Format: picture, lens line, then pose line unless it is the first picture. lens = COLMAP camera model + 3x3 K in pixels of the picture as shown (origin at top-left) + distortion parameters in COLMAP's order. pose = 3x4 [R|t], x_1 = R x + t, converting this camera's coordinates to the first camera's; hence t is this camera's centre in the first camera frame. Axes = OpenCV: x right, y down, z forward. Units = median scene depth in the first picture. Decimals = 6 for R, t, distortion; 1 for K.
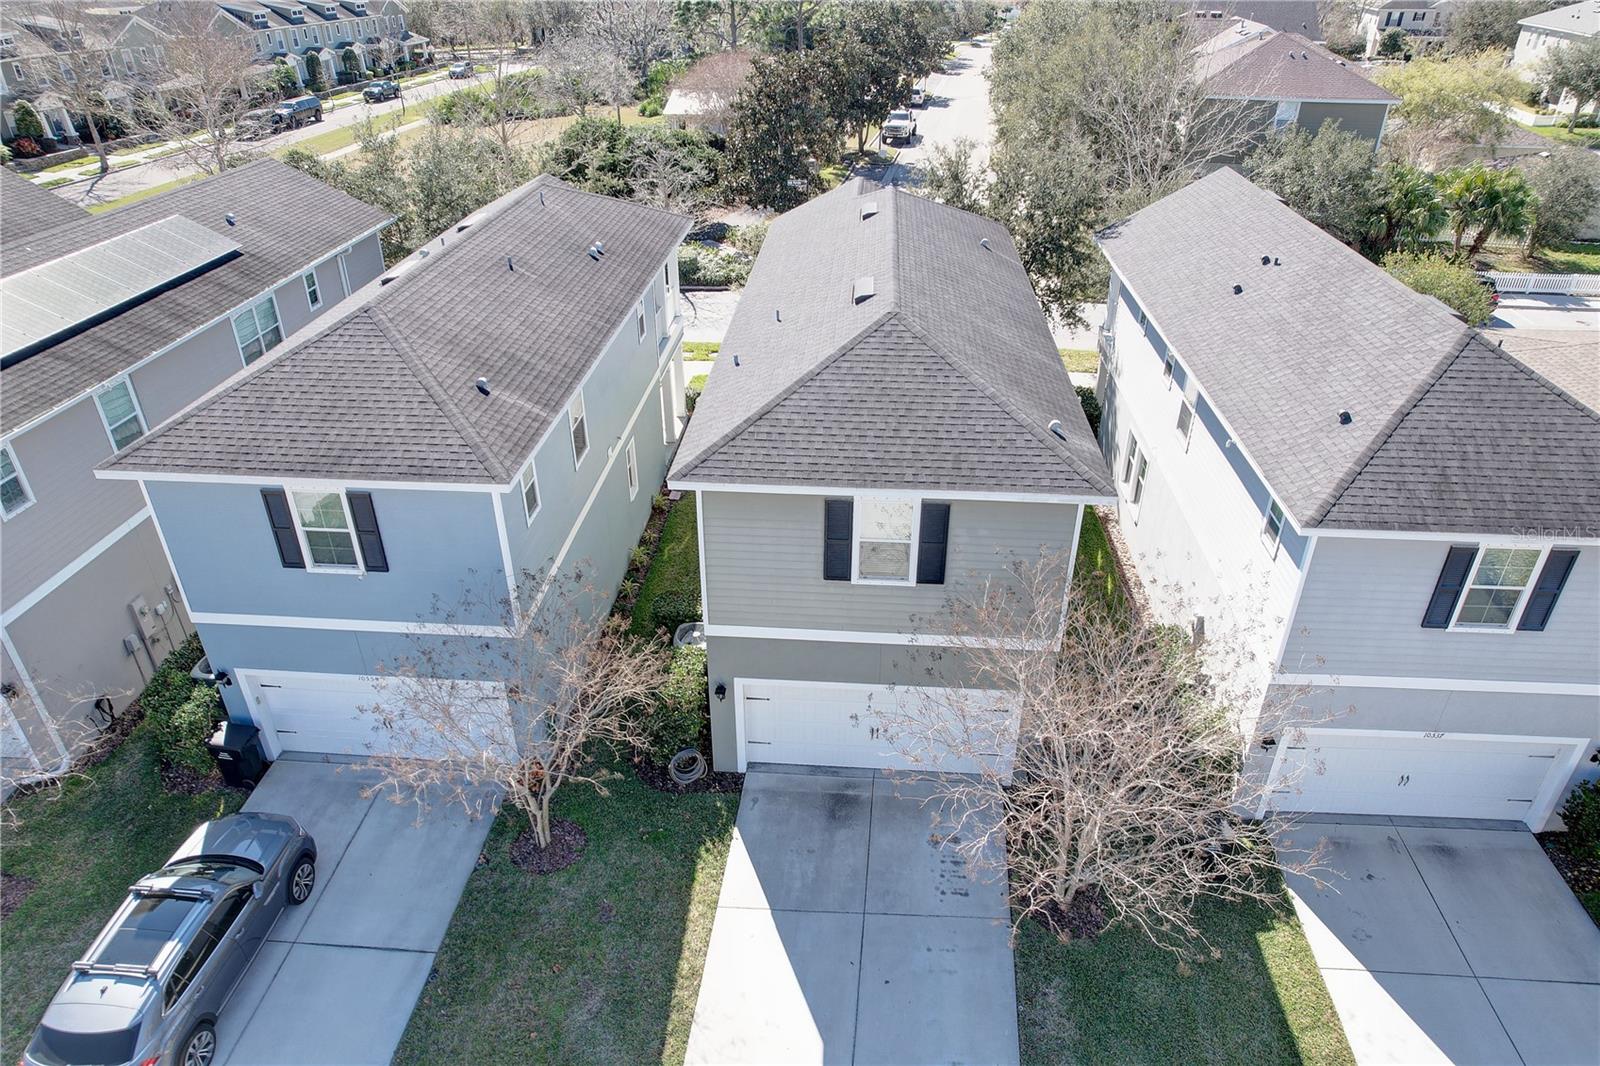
lens RADIAL K [[1026.5, 0, 804.6], [0, 1026.5, 540.9], [0, 0, 1]] dist [-0.072772, 0.063033]
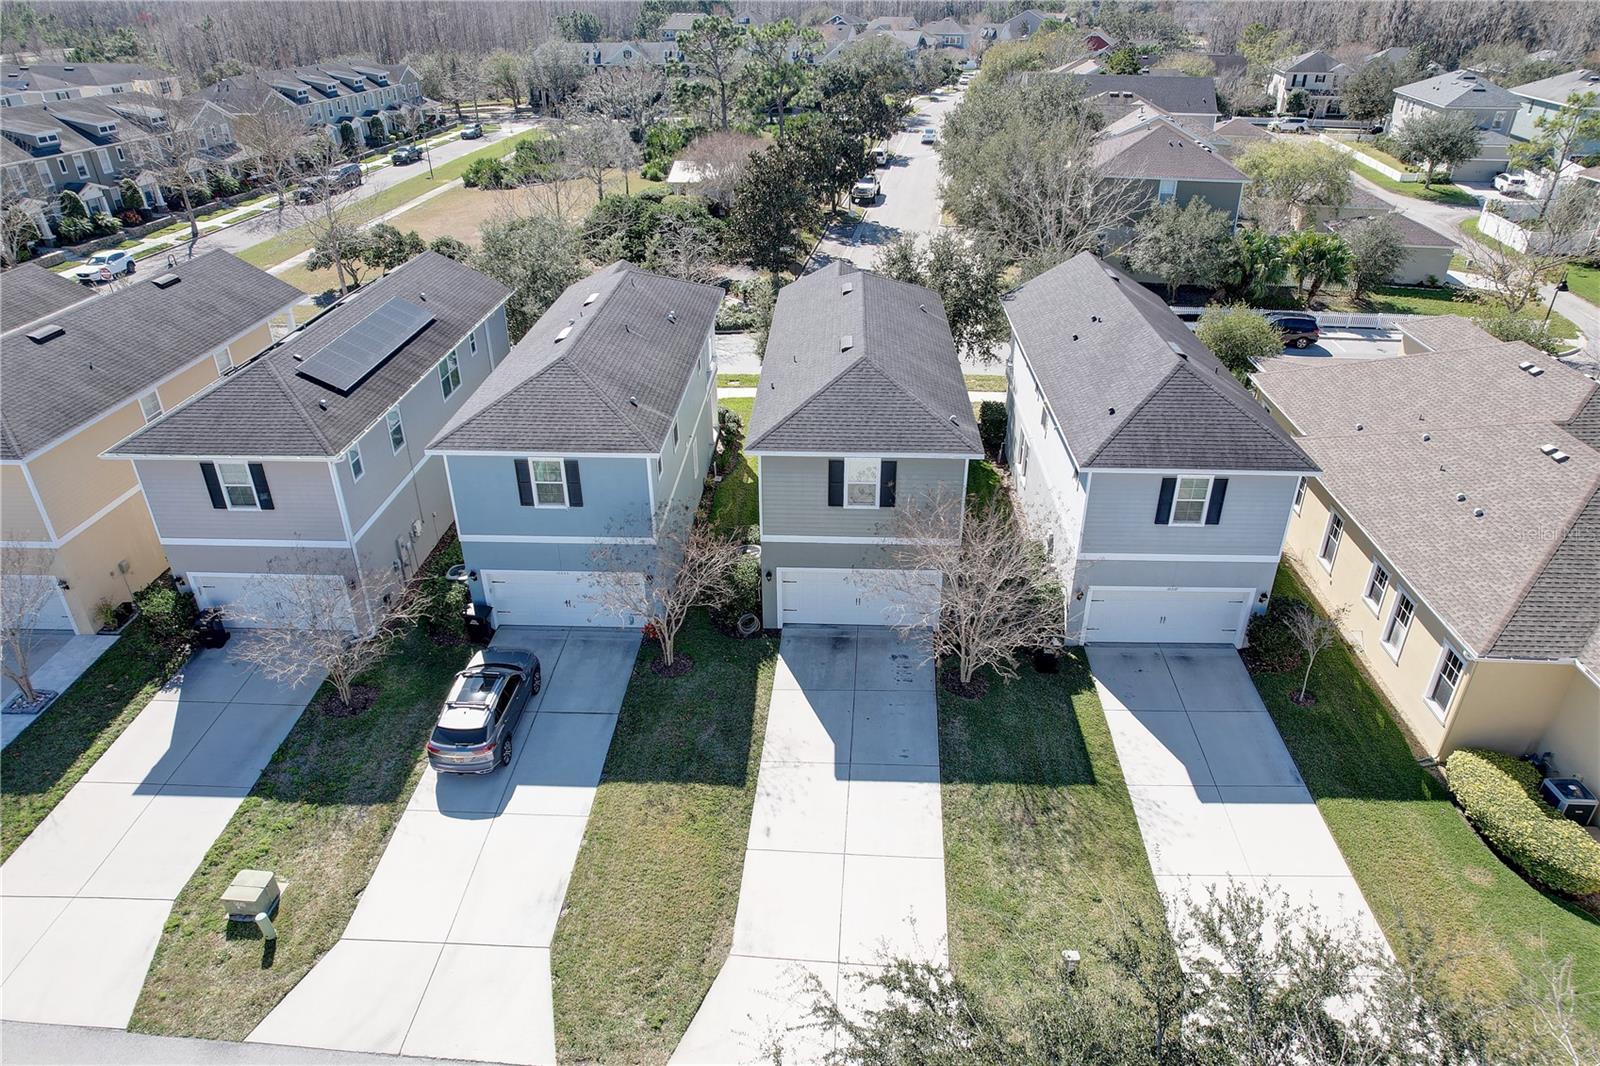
lens RADIAL K [[1026.5, 0, 806.1], [0, 1026.5, 542.7], [0, 0, 1]] dist [-0.072772, 0.063033]
pose [[0.999486, -0.017987, 0.026537, -0.064076], [0.018638, 0.999526, -0.024498, 0.134988], [-0.026084, 0.024980, 0.999348, -0.737655]]
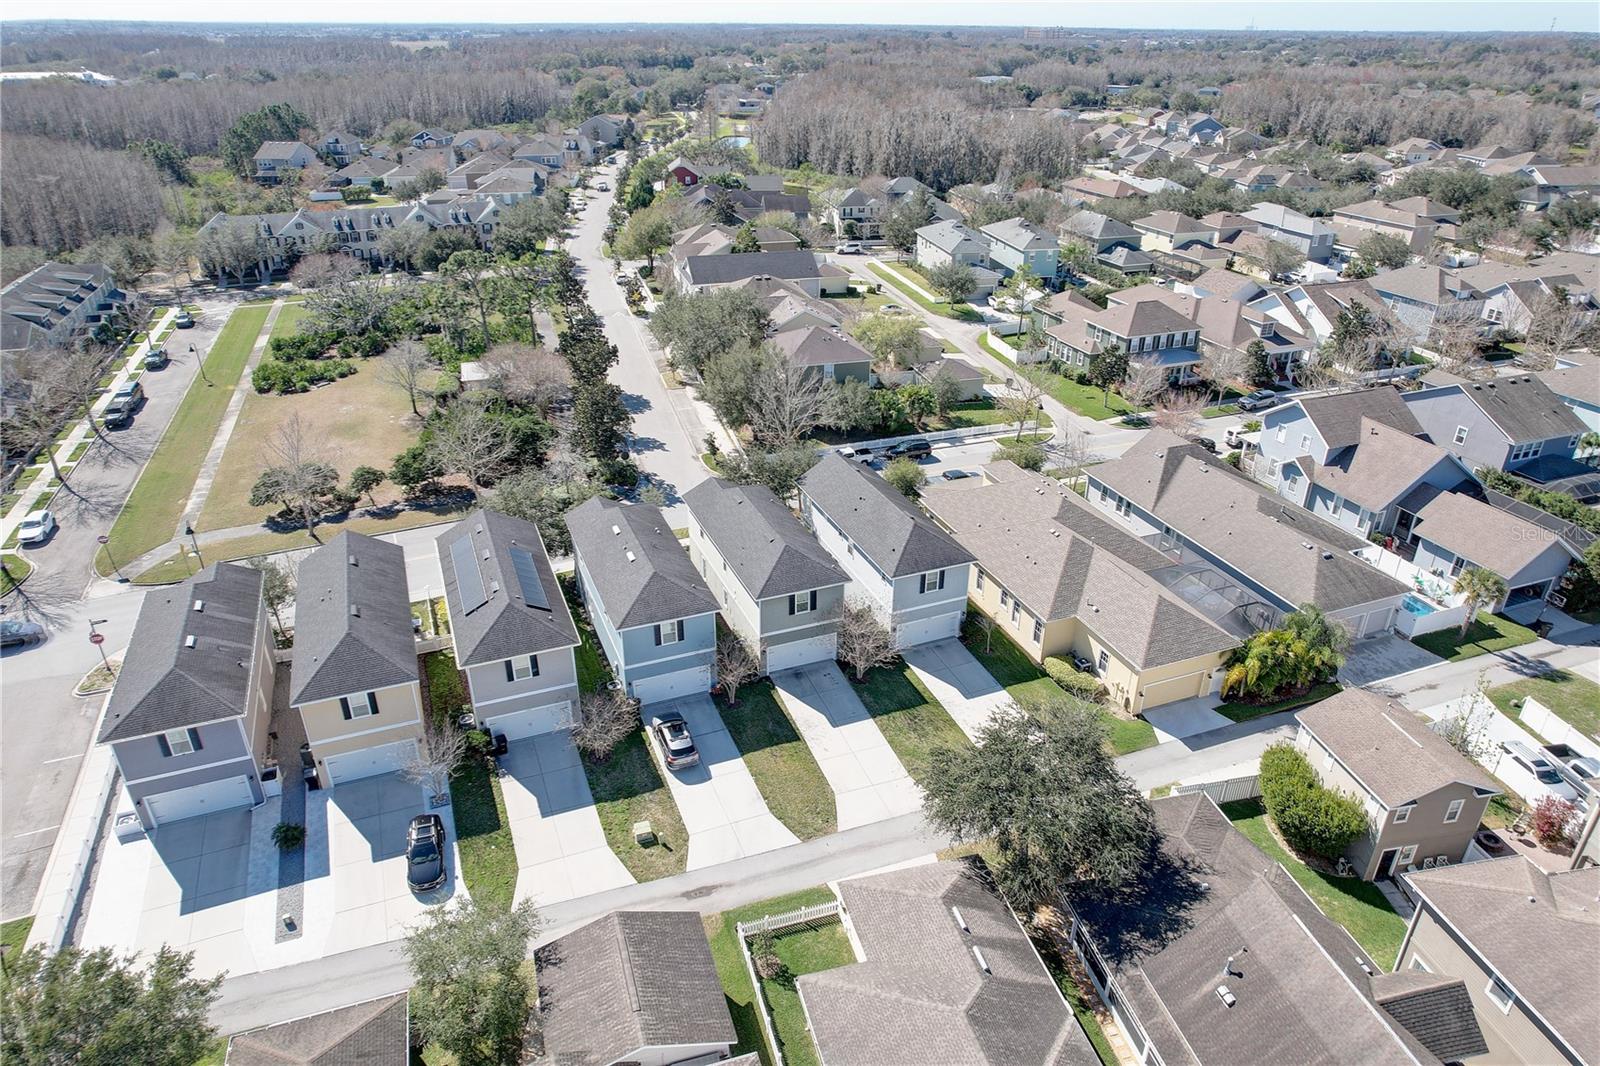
lens RADIAL K [[1026.5, 0, 811.2], [0, 1026.5, 543.0], [0, 0, 1]] dist [-0.072772, 0.063033]
pose [[0.893501, -0.202033, 0.401048, -1.351733], [0.222753, 0.974861, -0.005177, -0.184291], [-0.389920, 0.093960, 0.916043, -2.543099]]
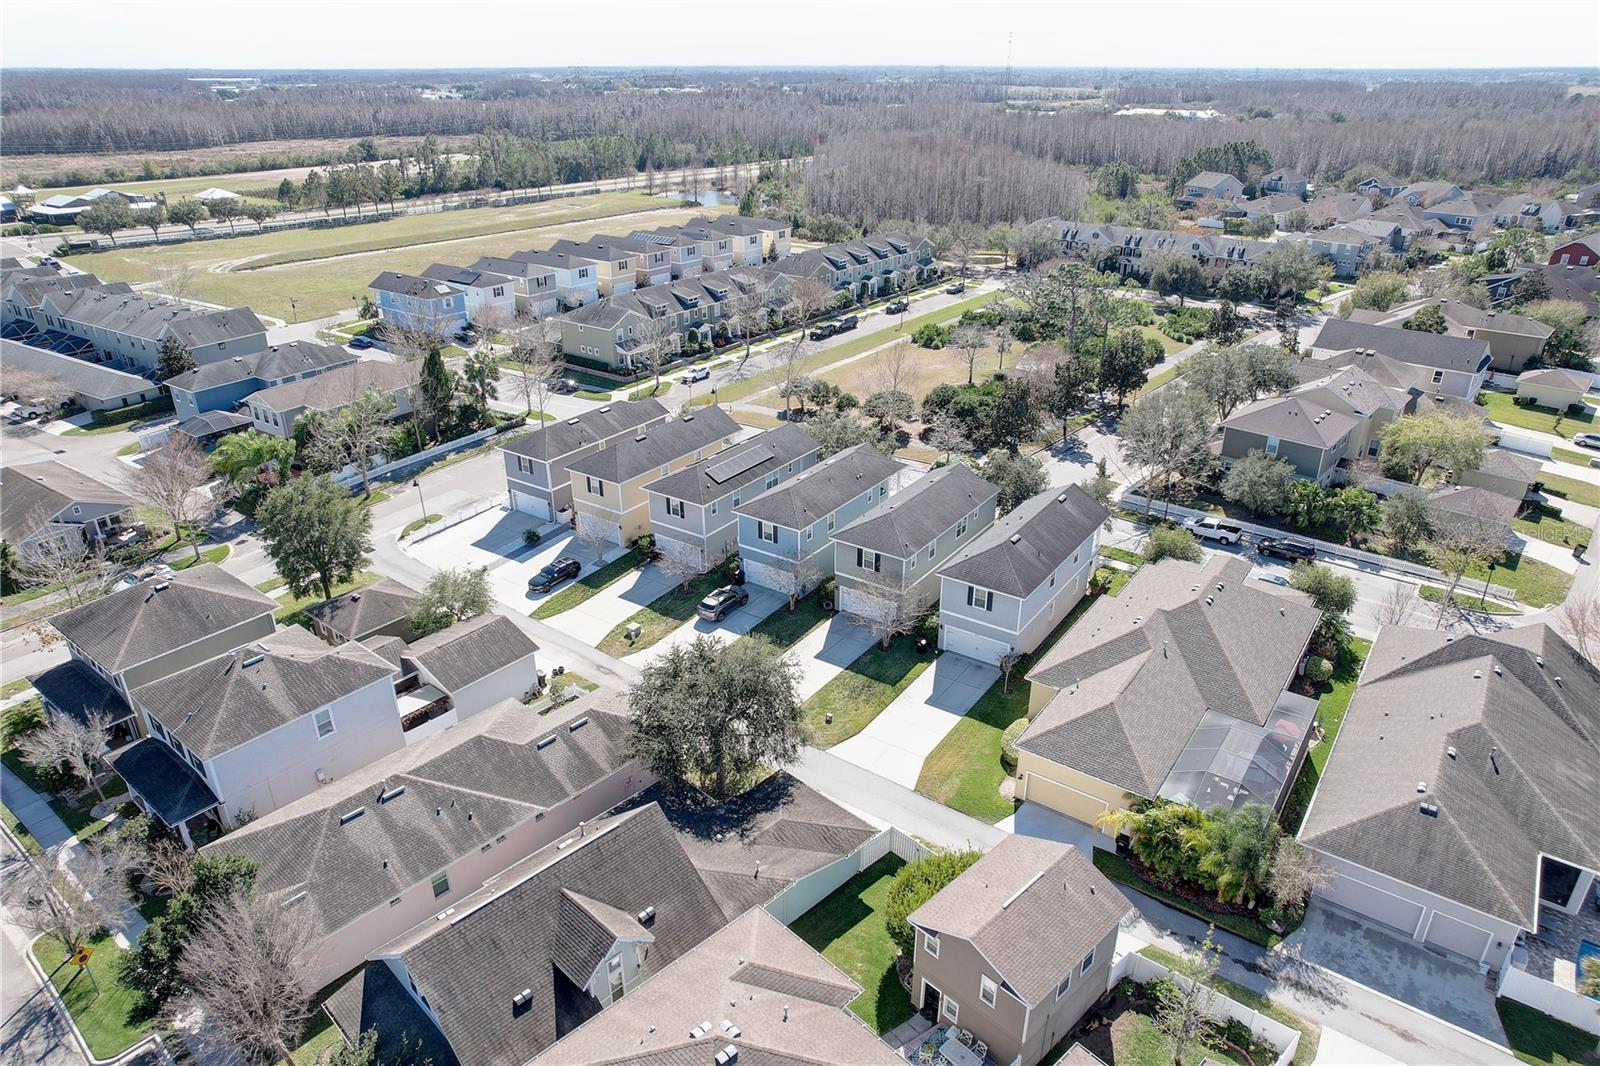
lens RADIAL K [[1026.5, 0, 794.9], [0, 1026.5, 537.2], [0, 0, 1]] dist [-0.072772, 0.063033]
pose [[0.858164, 0.215802, -0.465815, 1.768985], [-0.258429, 0.965602, -0.028756, 0.110543], [0.443587, 0.145058, 0.884415, -3.006924]]
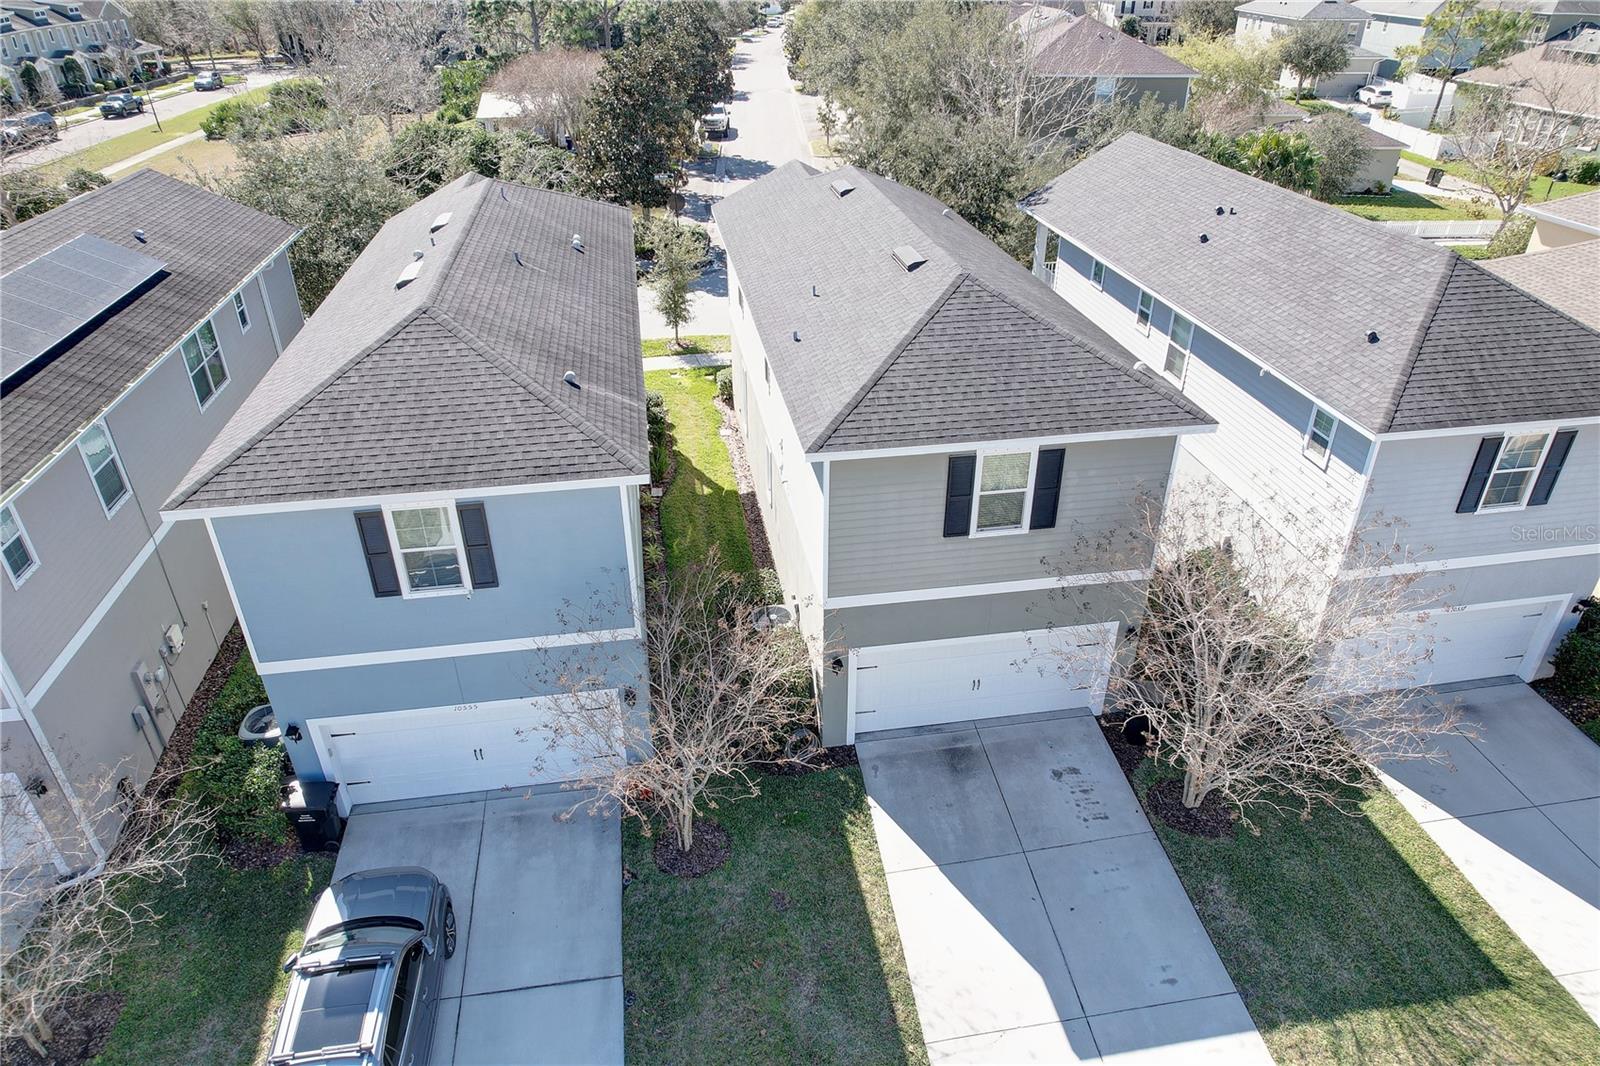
lens RADIAL K [[1026.5, 0, 807.4], [0, 1026.5, 537.7], [0, 0, 1]] dist [-0.072772, 0.063033]
pose [[0.972134, -0.121376, 0.200558, -0.295490], [0.121926, 0.992492, 0.009654, 0.011029], [-0.200224, 0.015069, 0.979634, 0.024124]]
